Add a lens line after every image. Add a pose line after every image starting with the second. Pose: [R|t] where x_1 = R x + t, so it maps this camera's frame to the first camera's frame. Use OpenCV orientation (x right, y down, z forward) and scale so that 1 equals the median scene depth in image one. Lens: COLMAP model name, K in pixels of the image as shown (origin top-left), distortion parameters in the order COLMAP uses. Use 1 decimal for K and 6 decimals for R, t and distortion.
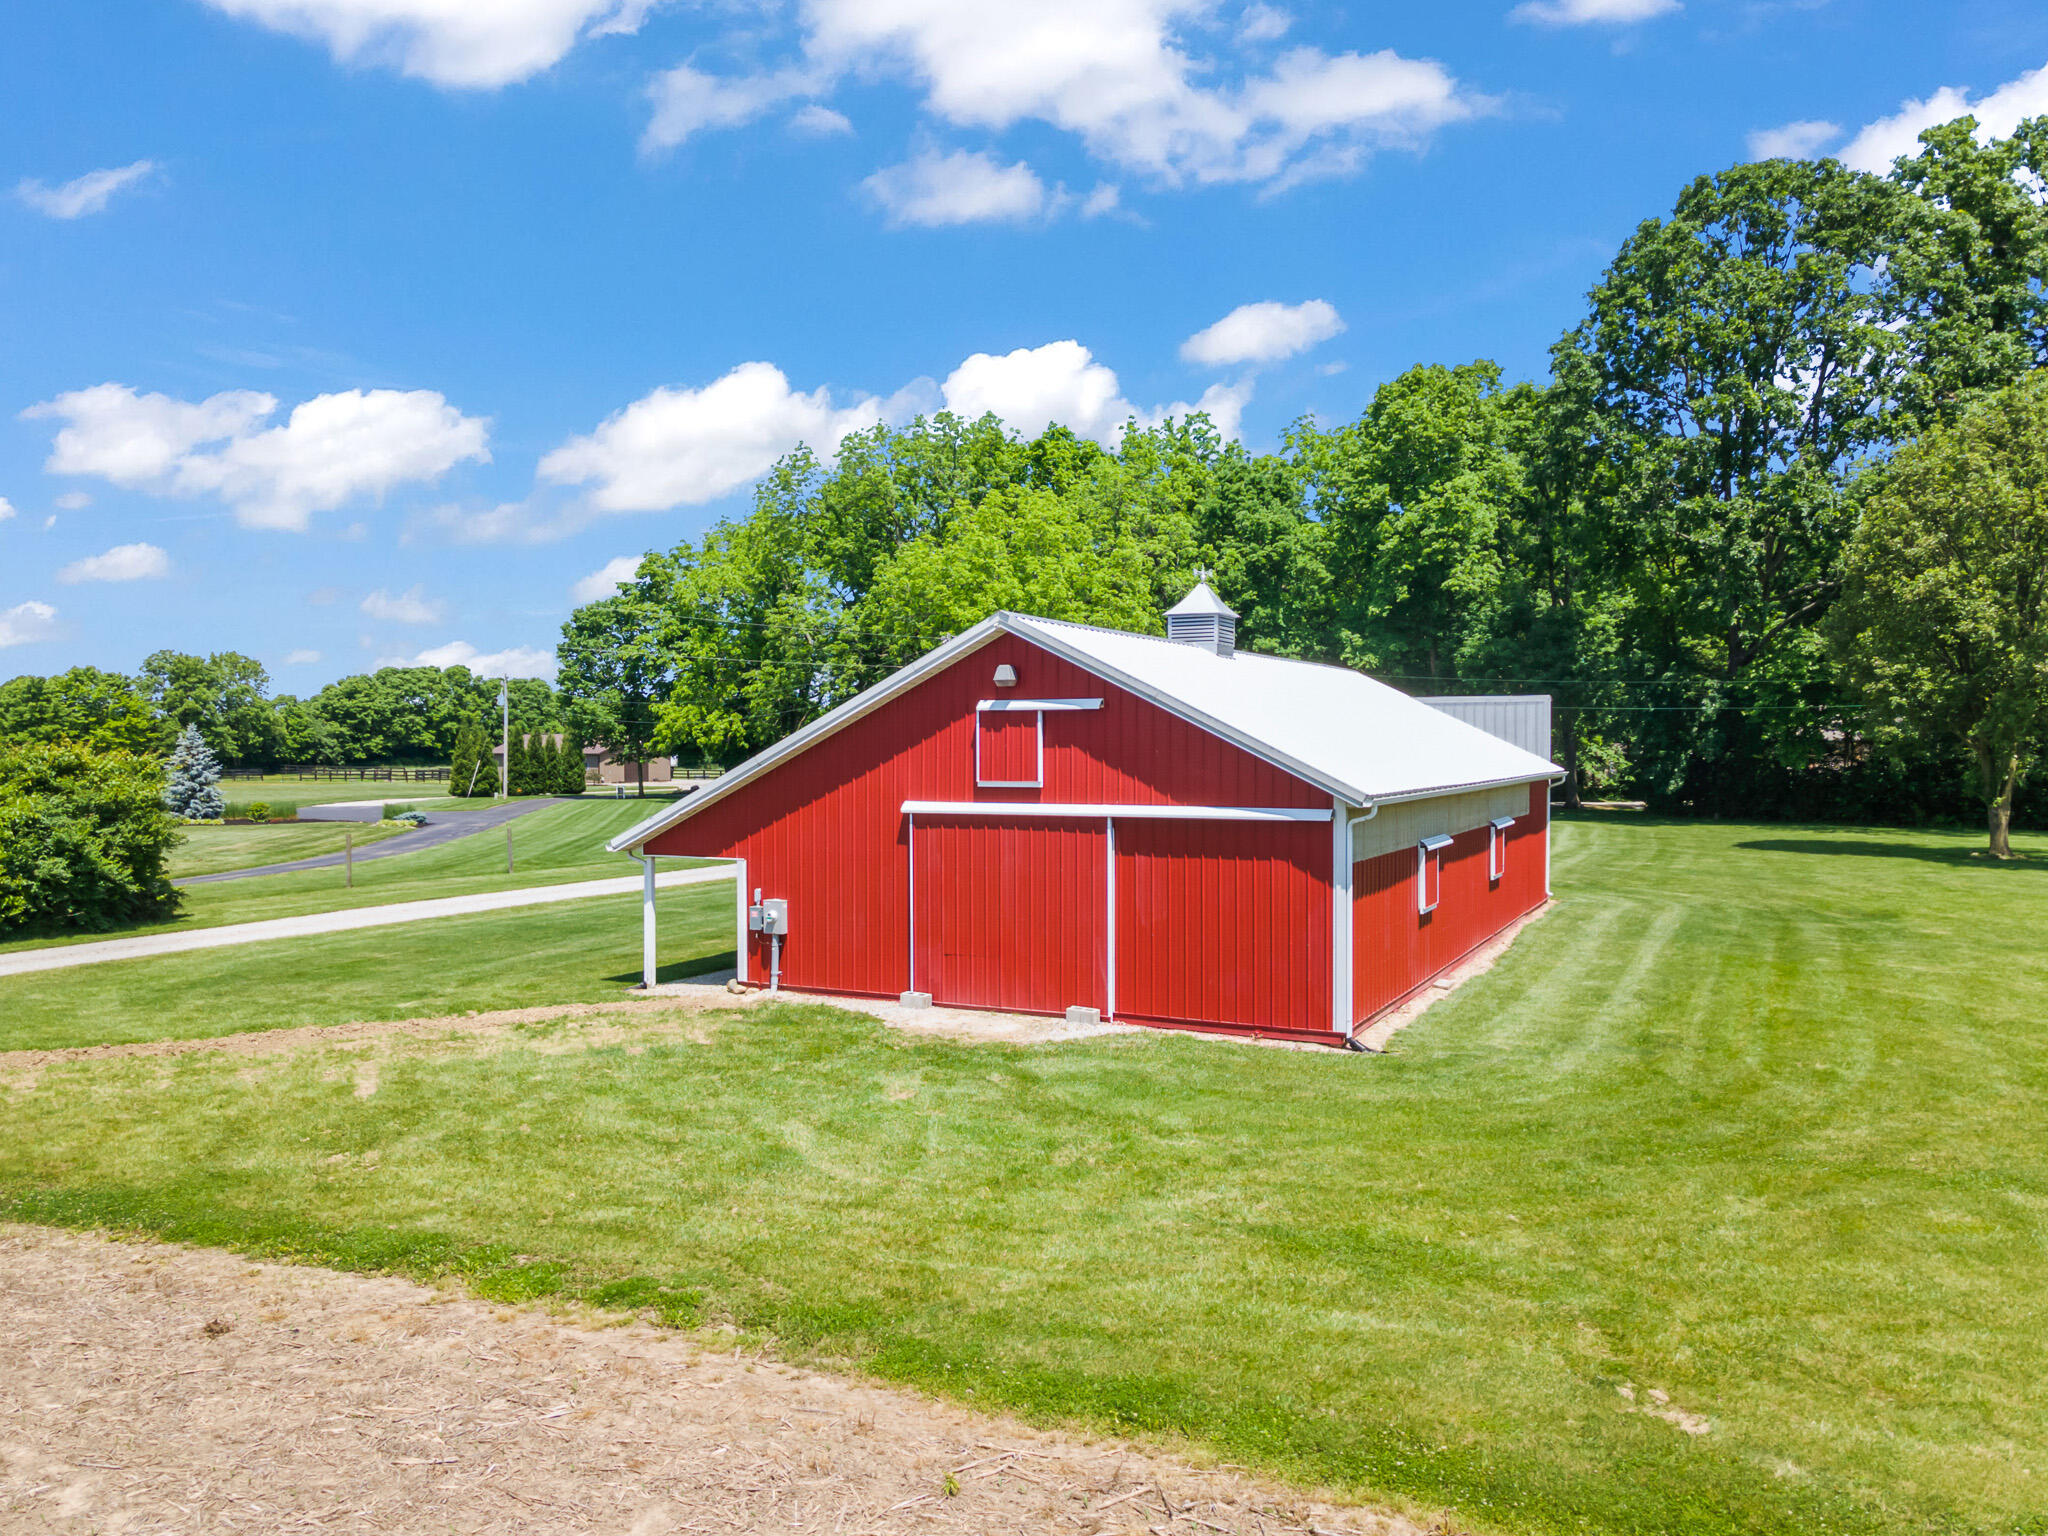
lens RADIAL K [[1523.4, 0, 1014.4], [0, 1523.4, 741.0], [0, 0, 1]] dist [0.046235, 0.003255]
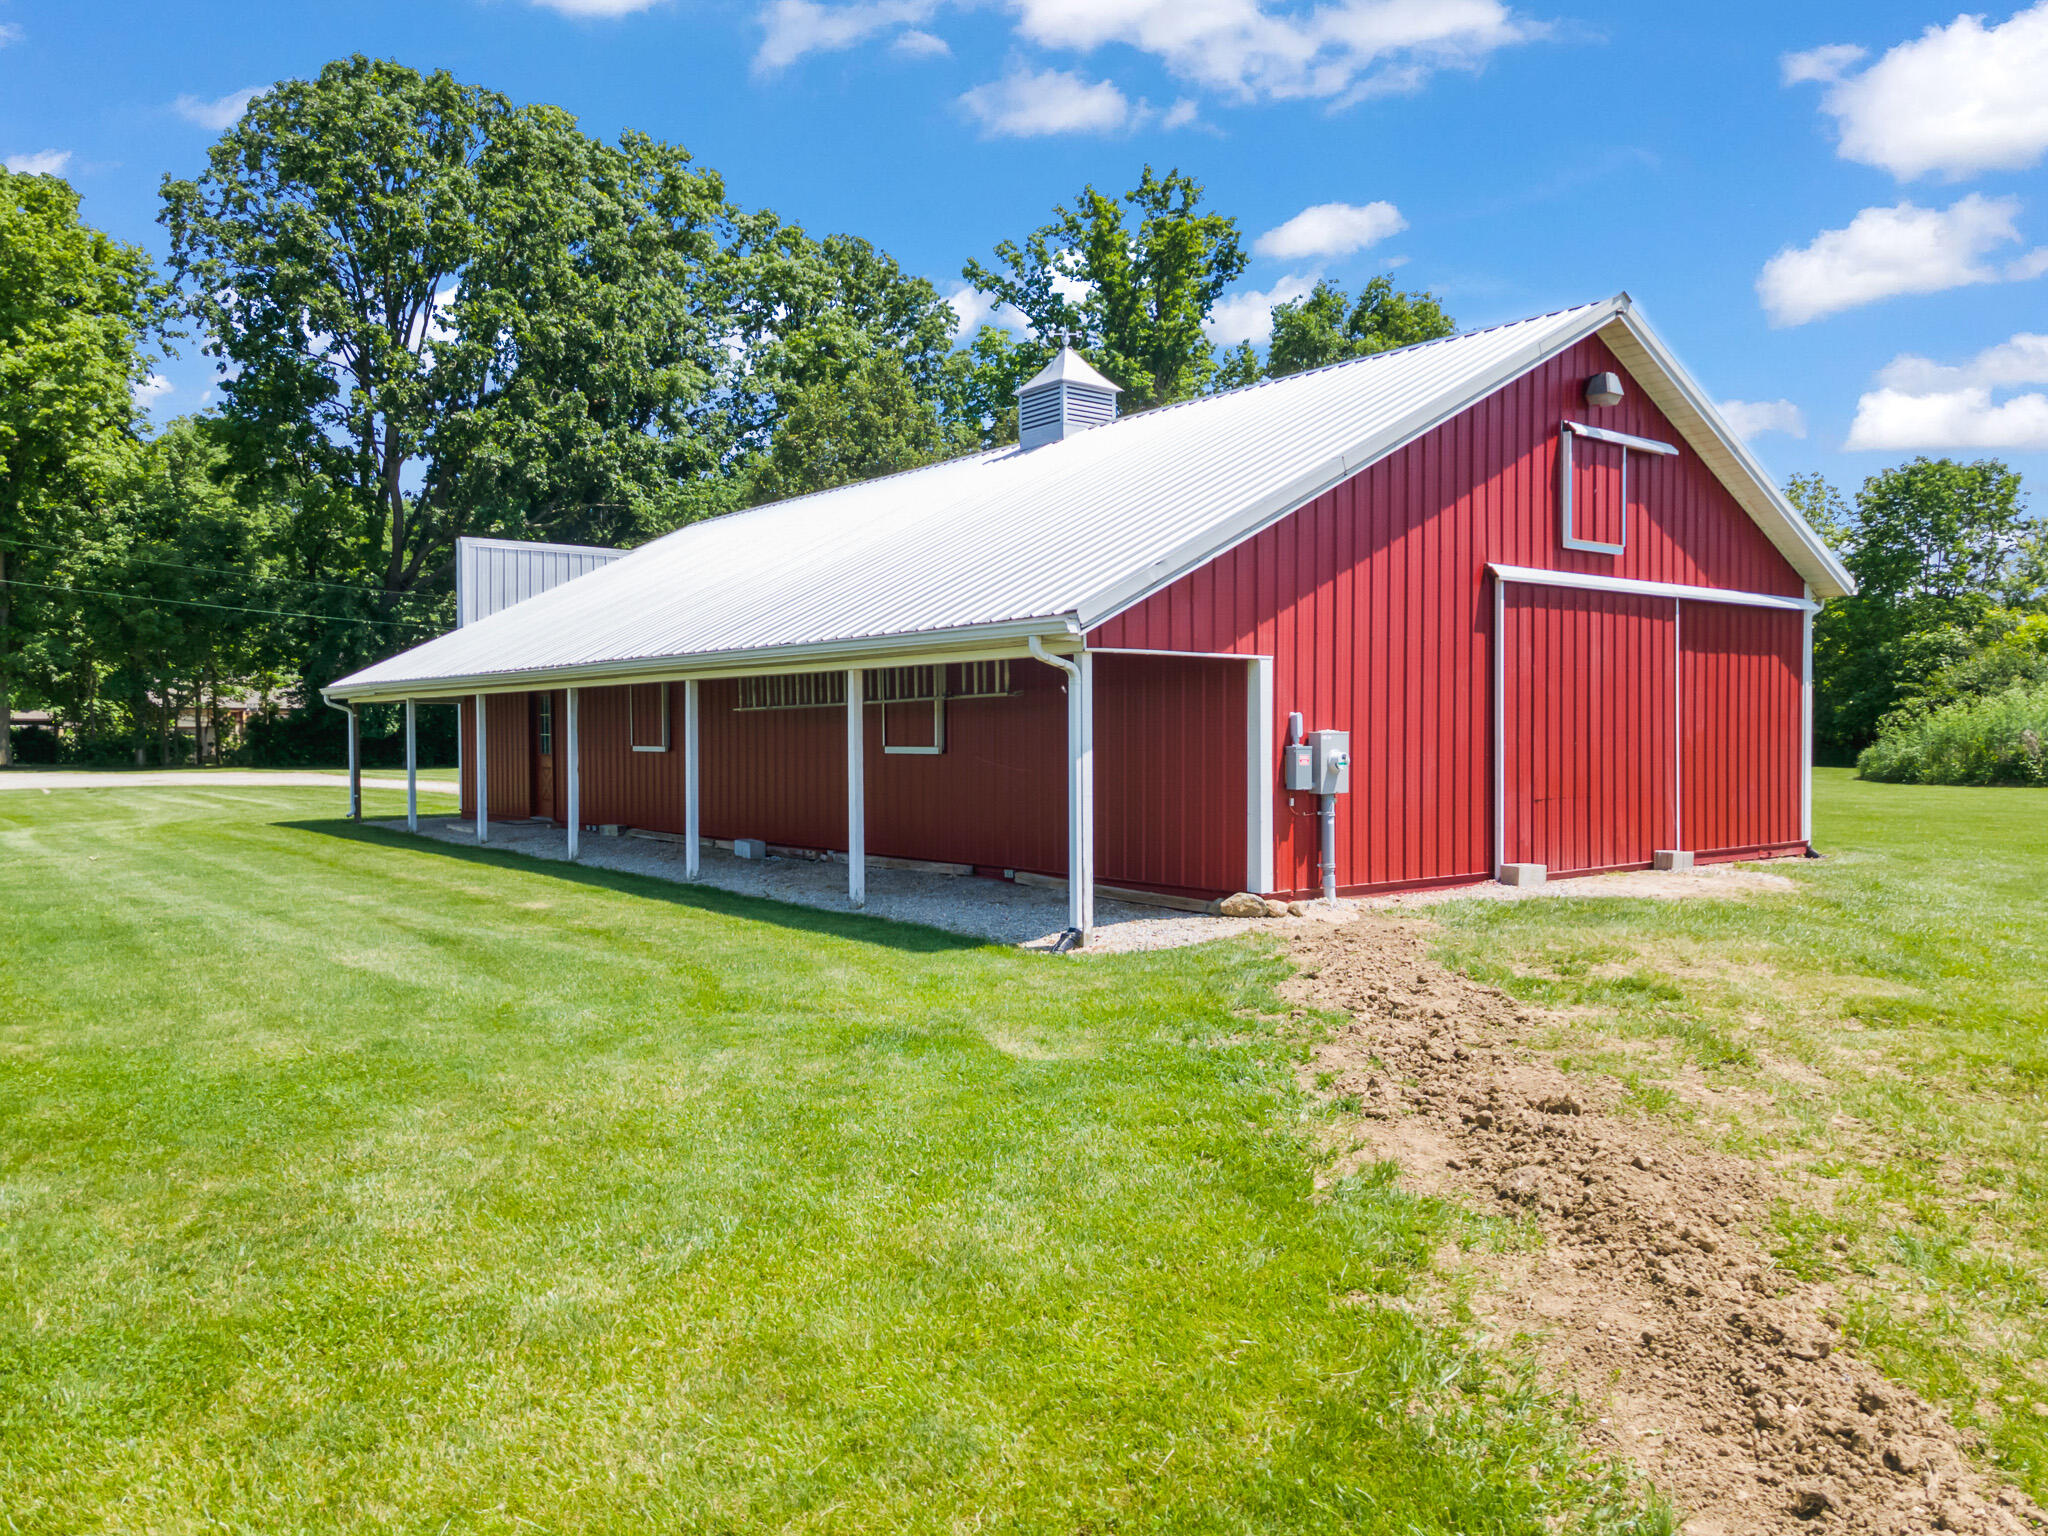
lens RADIAL K [[1523.4, 0, 1014.4], [0, 1523.4, 741.0], [0, 0, 1]] dist [0.046235, 0.003255]
pose [[0.388735, -0.011230, 0.921281, -0.743724], [0.014773, 0.999873, 0.005954, 0.108076], [-0.921231, 0.011296, 0.388852, 0.940471]]
